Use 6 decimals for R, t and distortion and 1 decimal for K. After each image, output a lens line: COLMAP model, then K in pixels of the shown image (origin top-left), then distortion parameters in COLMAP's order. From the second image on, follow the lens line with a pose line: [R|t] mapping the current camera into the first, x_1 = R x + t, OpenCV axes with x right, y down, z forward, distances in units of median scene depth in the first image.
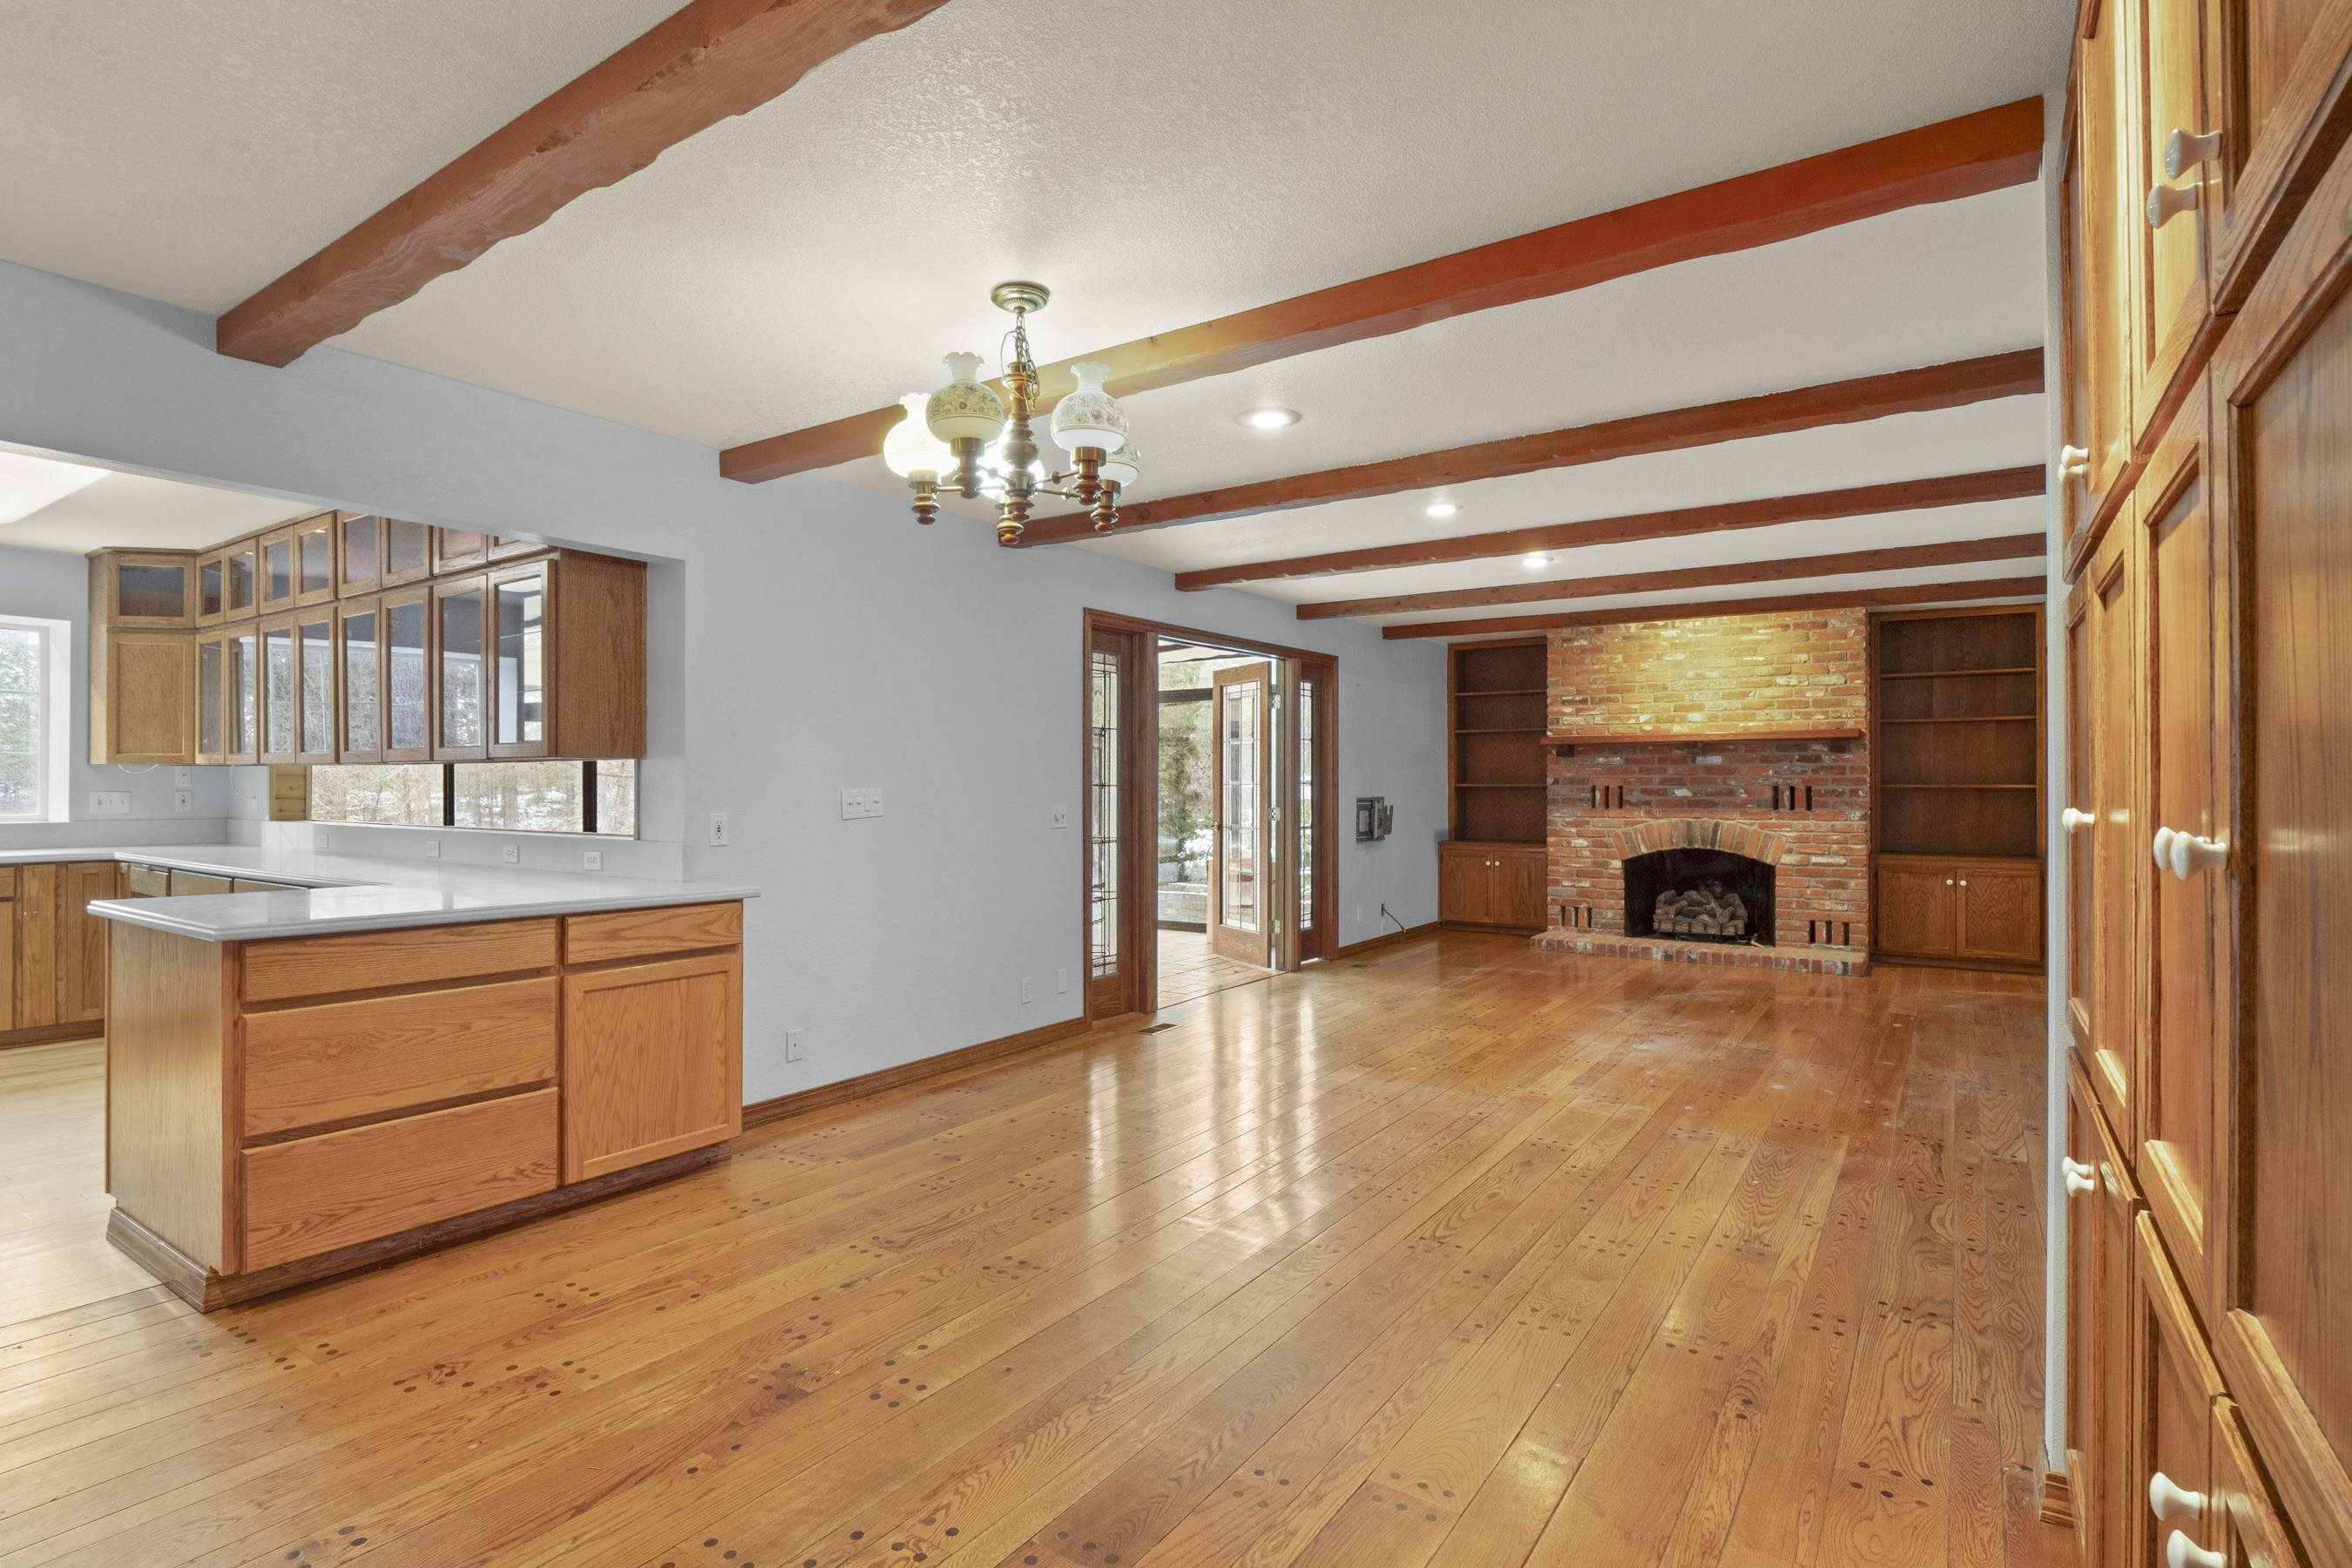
lens RADIAL K [[1153.9, 0, 1149.9], [0, 1153.9, 778.0], [0, 0, 1]] dist [-0.013177, -0.000827]
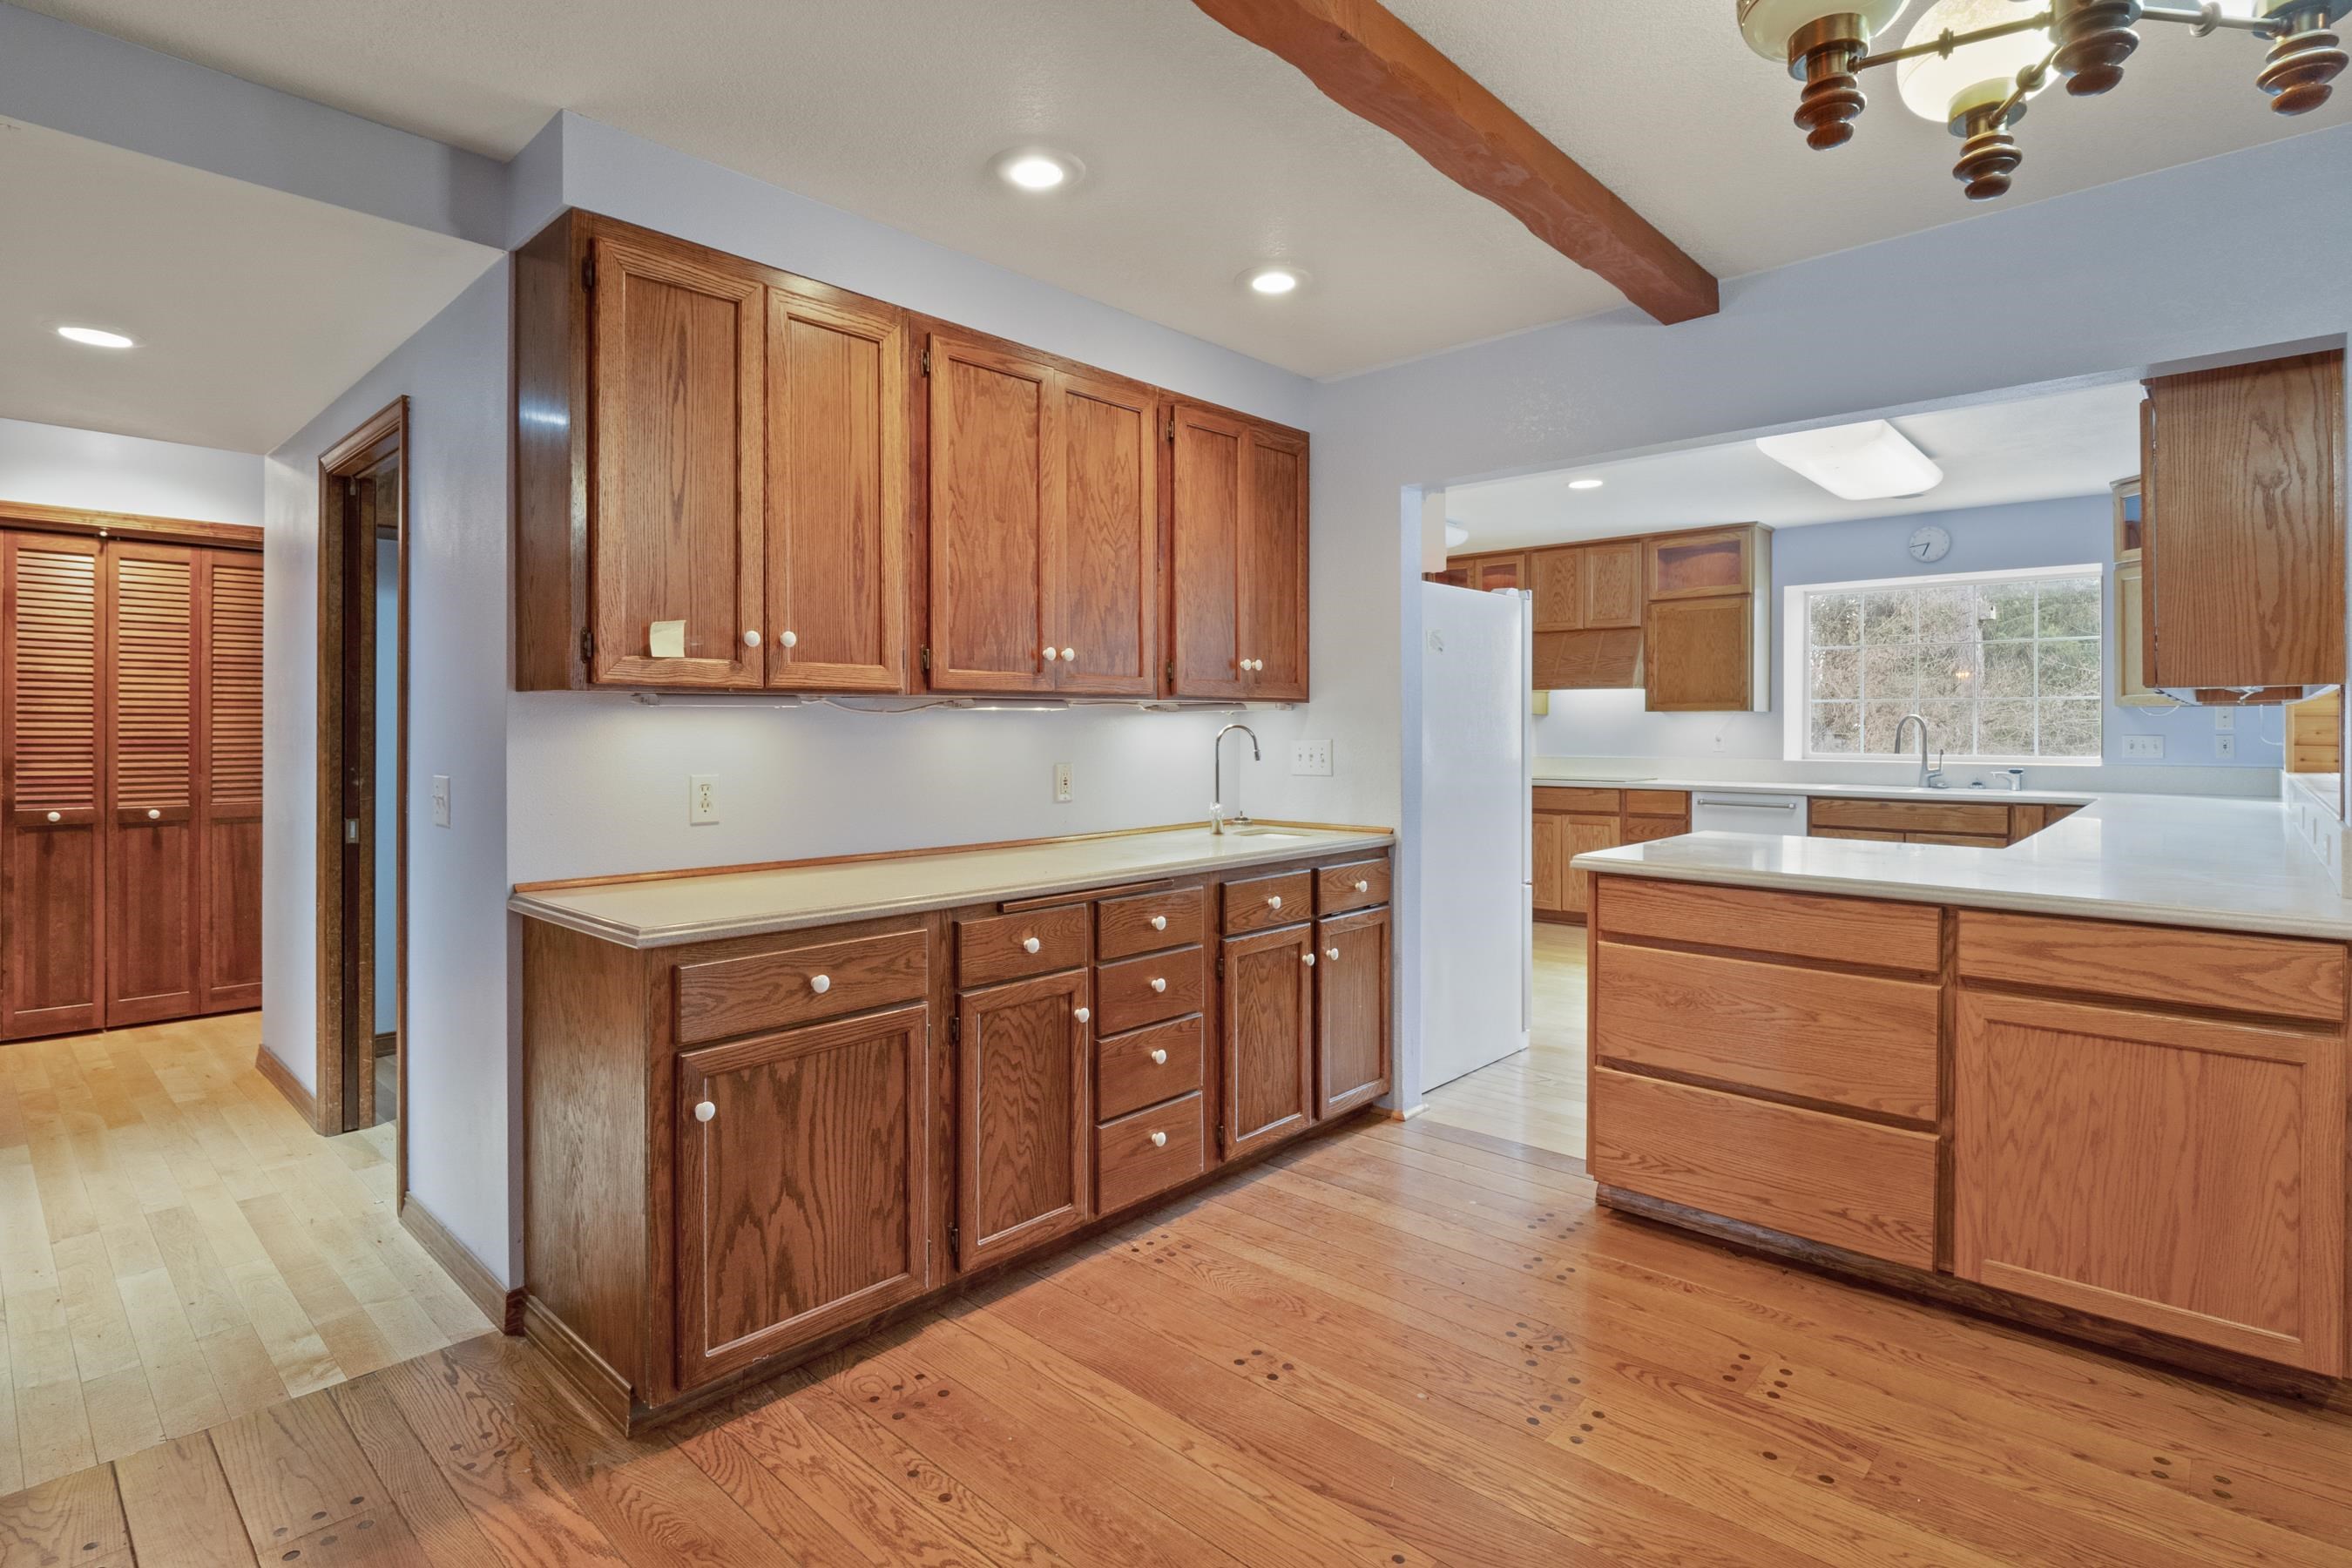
lens RADIAL K [[1158.9, 0, 1173.0], [0, 1158.9, 727.8], [0, 0, 1]] dist [-0.011696, -0.001576]
pose [[-0.138458, -0.002328, -0.990366, 0.197910], [0.008275, 0.999960, -0.003507, 0.003125], [0.990334, -0.008681, -0.138433, 0.427638]]
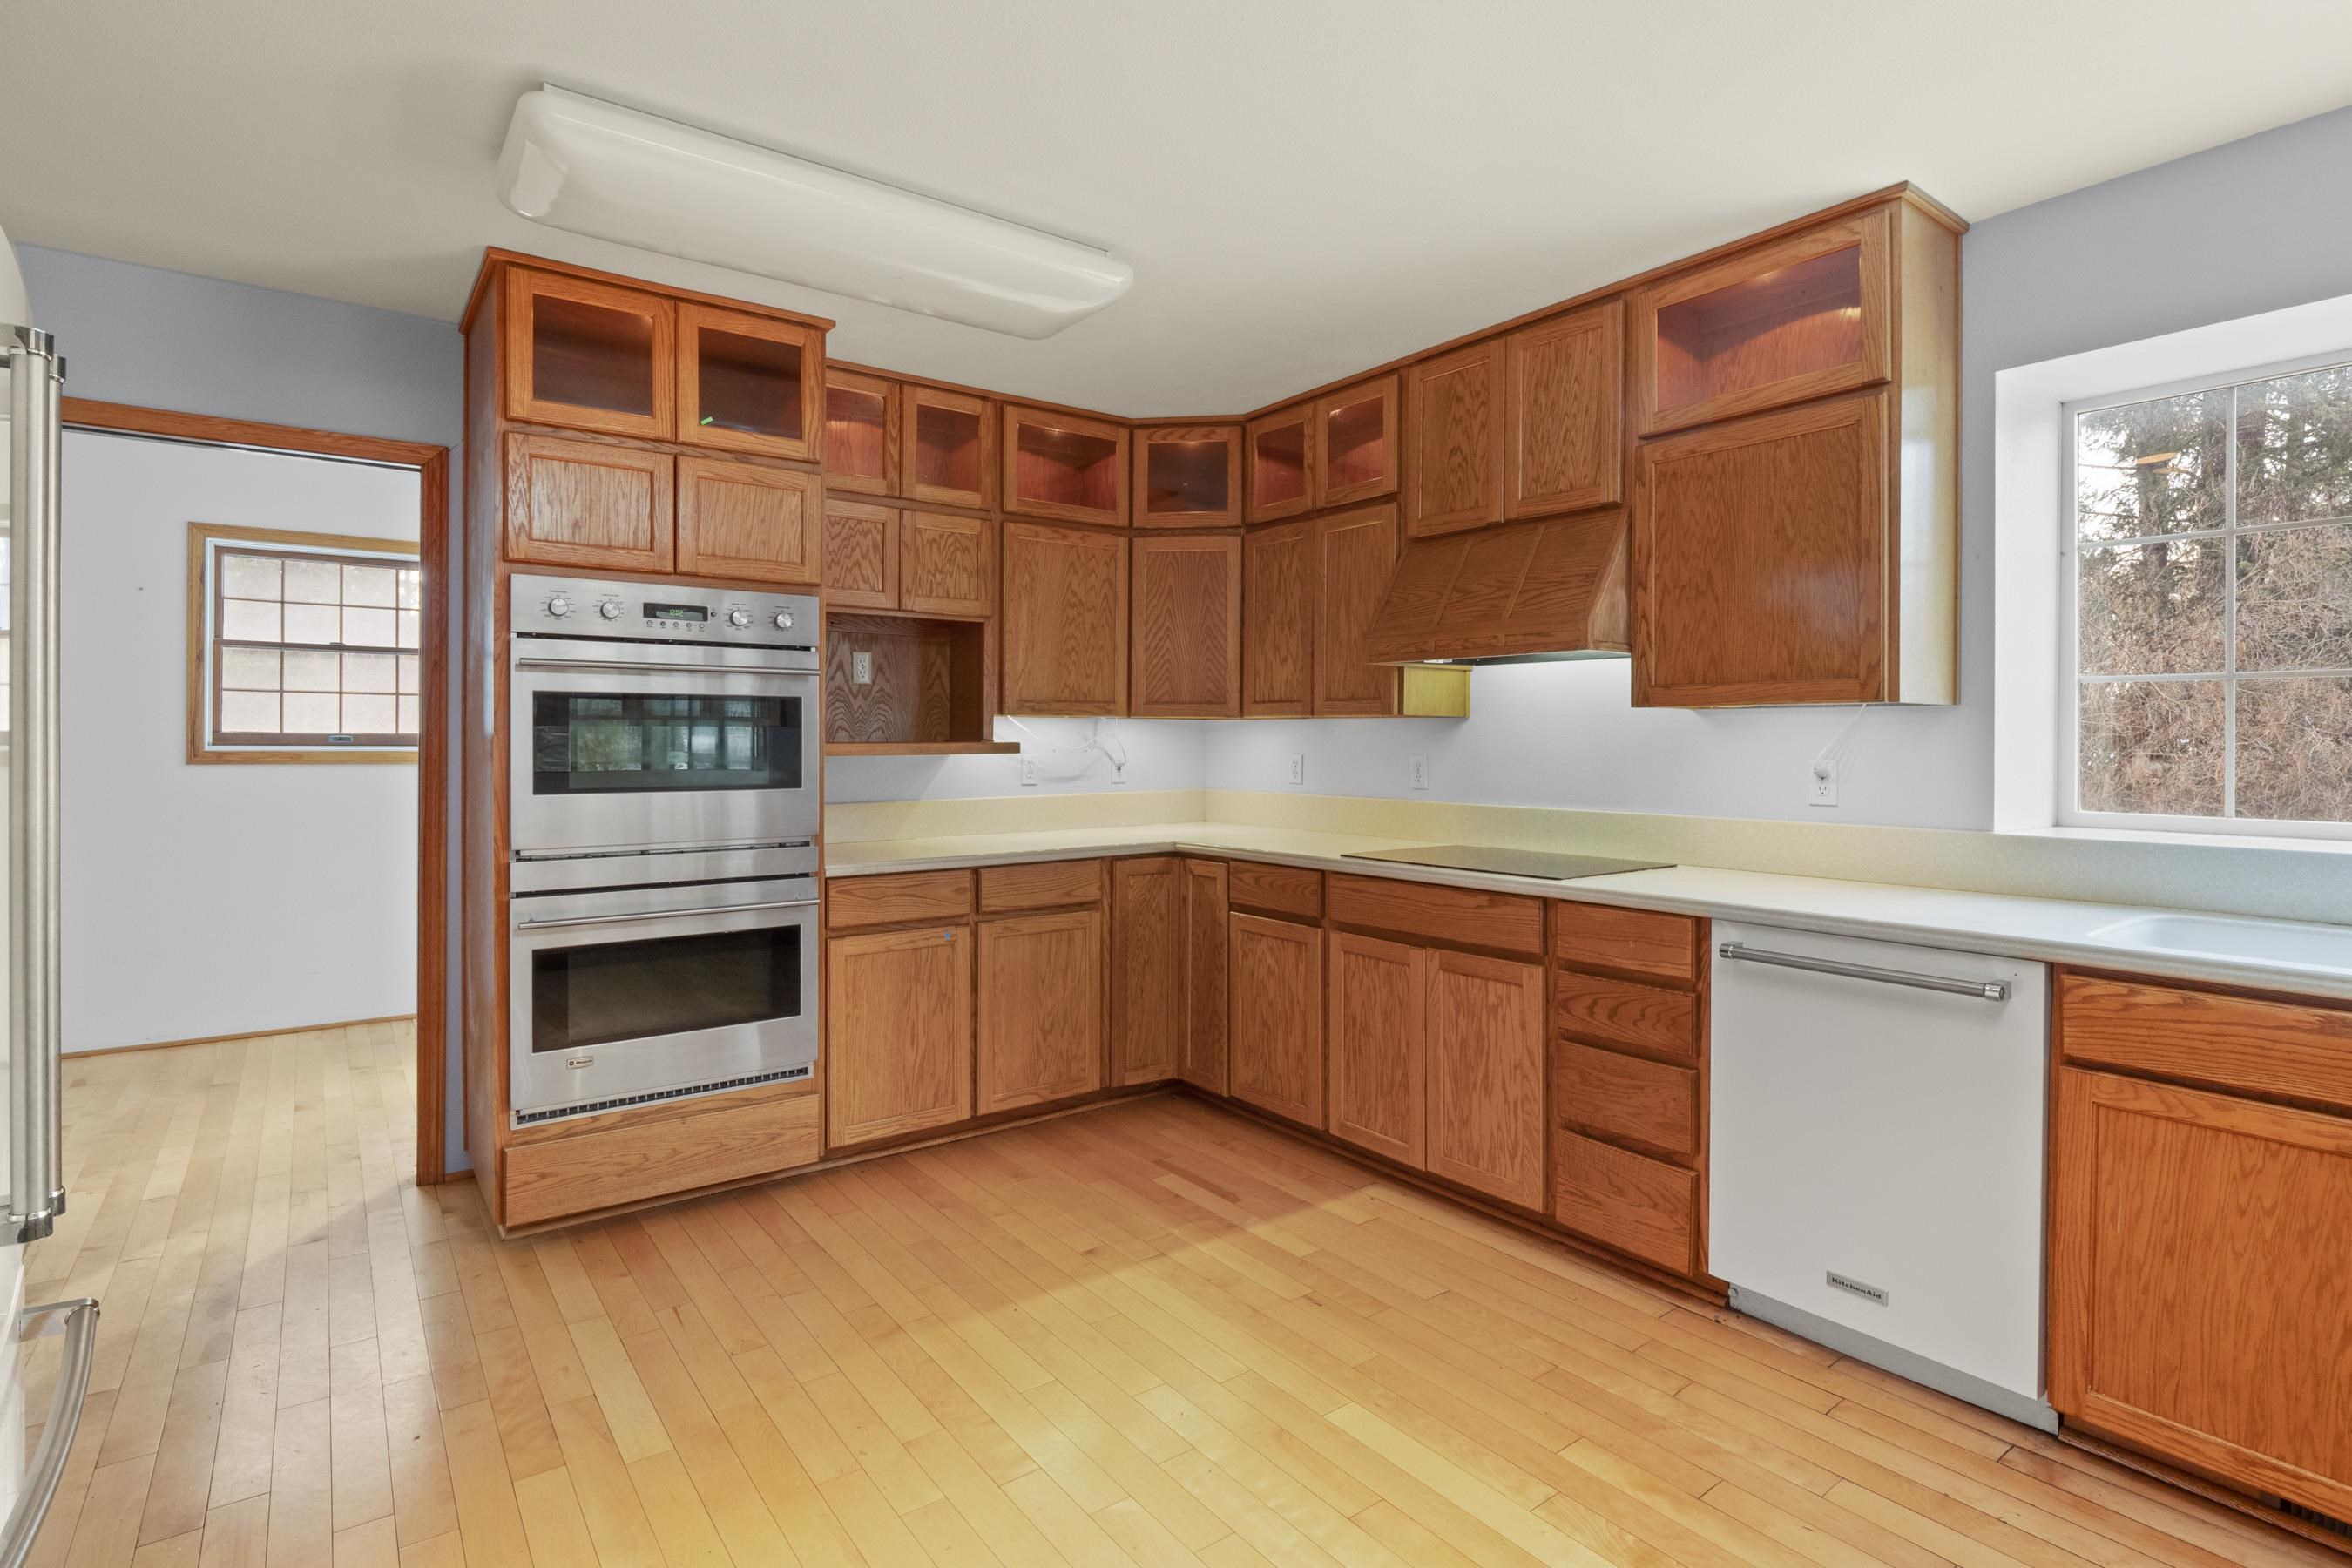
lens RADIAL K [[1158.9, 0, 1173.0], [0, 1158.9, 727.8], [0, 0, 1]] dist [-0.011696, -0.001576]
pose [[-0.318868, -0.013387, -0.947704, -0.741122], [0.003678, 0.999875, -0.015362, 0.001924], [0.947792, -0.008384, -0.318779, 0.806554]]
